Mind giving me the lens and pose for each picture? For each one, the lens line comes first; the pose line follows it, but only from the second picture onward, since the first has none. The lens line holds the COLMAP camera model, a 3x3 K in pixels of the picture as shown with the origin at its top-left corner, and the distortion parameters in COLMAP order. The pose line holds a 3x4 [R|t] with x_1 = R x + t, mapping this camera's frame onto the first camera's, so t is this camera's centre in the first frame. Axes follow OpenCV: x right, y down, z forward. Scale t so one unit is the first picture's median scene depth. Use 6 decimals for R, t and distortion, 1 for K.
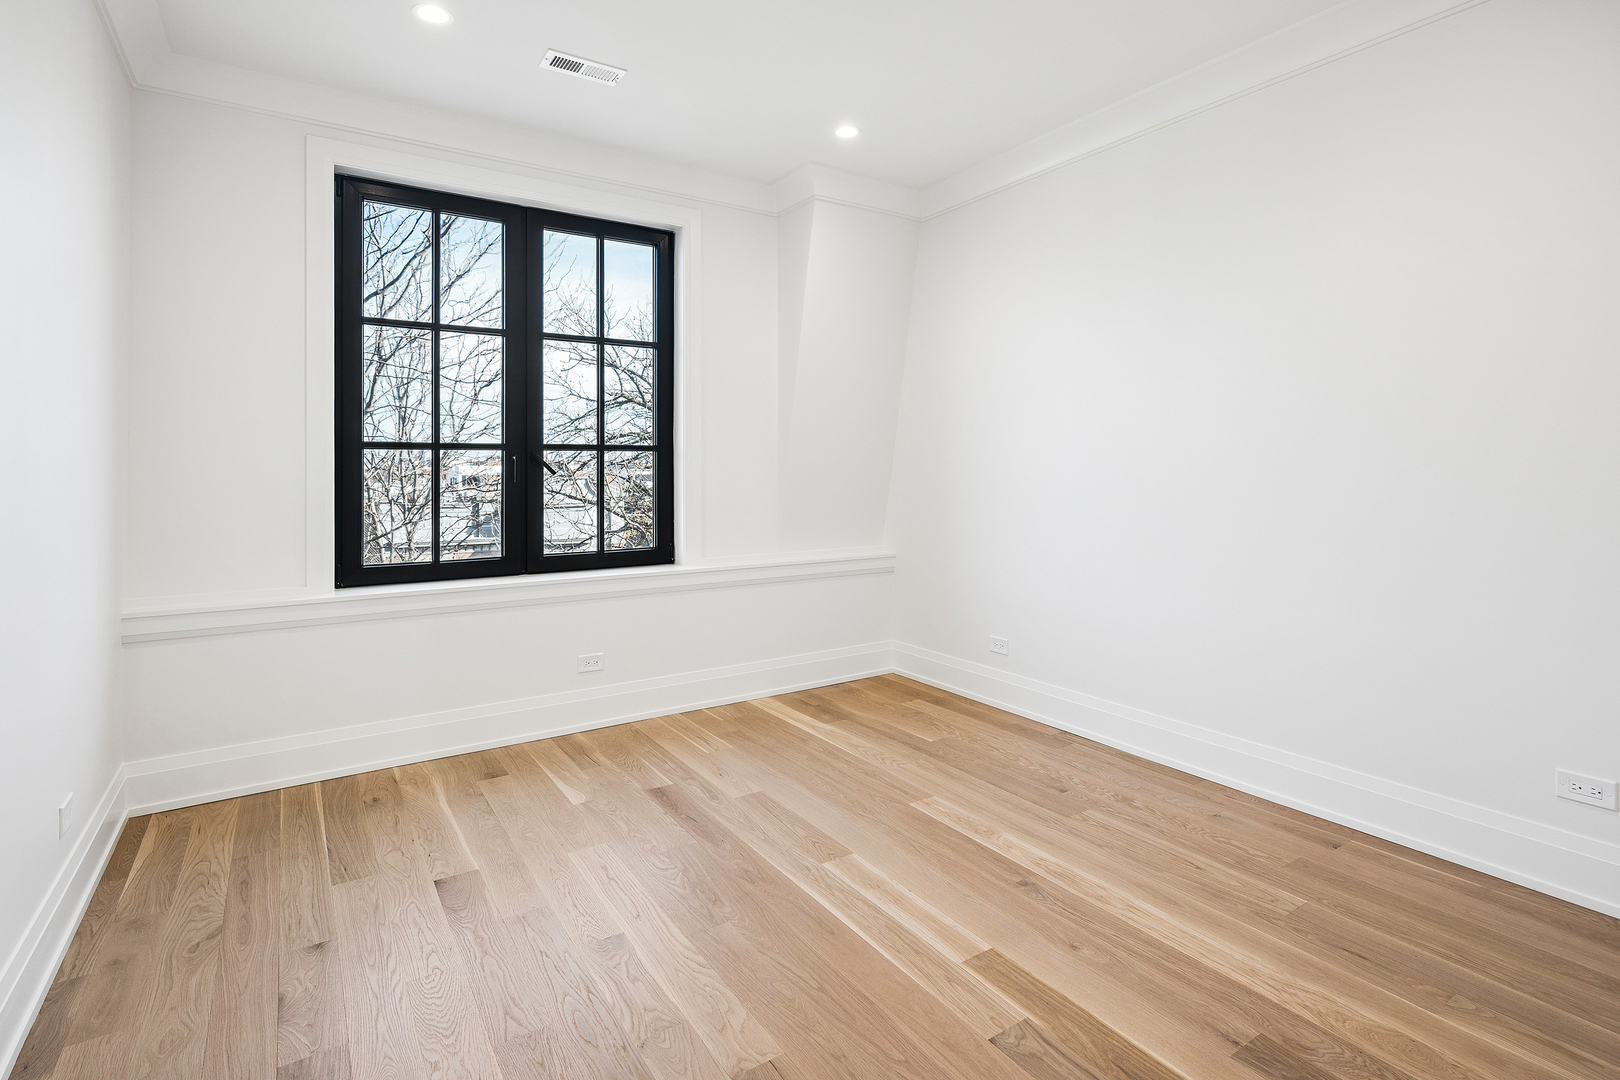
lens RADIAL K [[794.3, 0, 806.3], [0, 794.3, 544.6], [0, 0, 1]] dist [-0.000917, -0.000495]
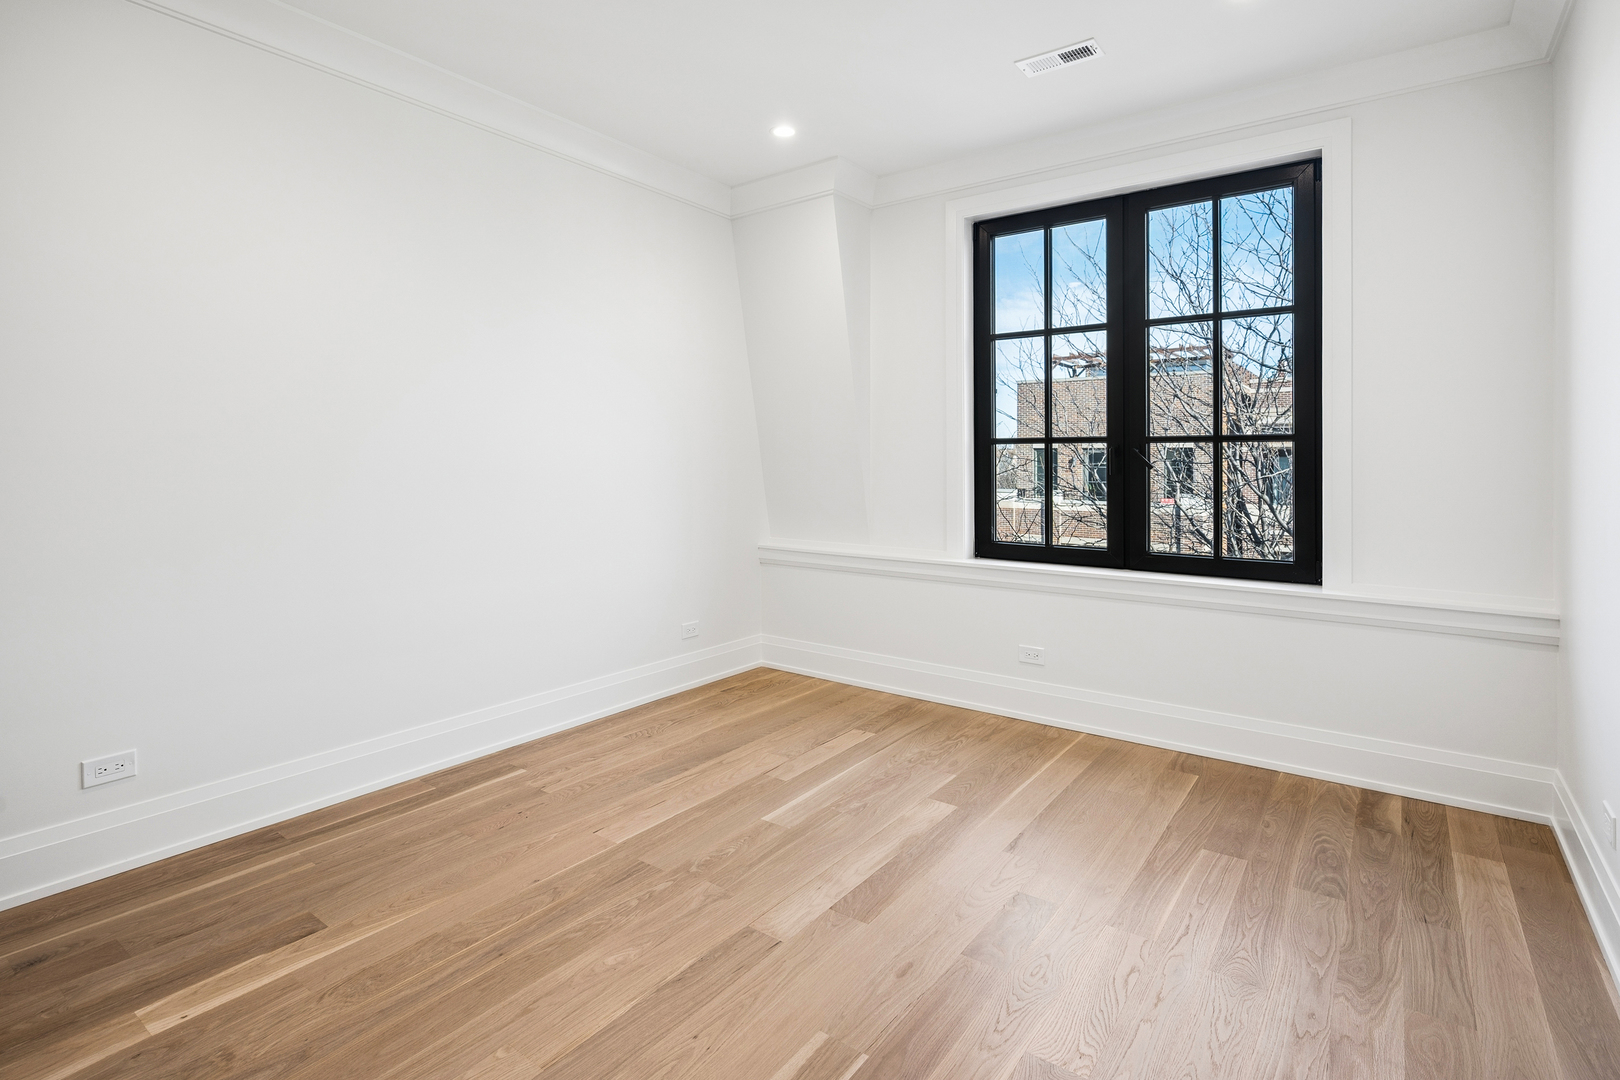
lens RADIAL K [[794.3, 0, 803.2], [0, 794.3, 534.6], [0, 0, 1]] dist [-0.000917, -0.000495]
pose [[0.336664, 0.092163, -0.937104, 0.455905], [-0.094596, 0.993474, 0.063722, -0.031650], [0.936861, 0.067193, 0.343185, 0.305920]]
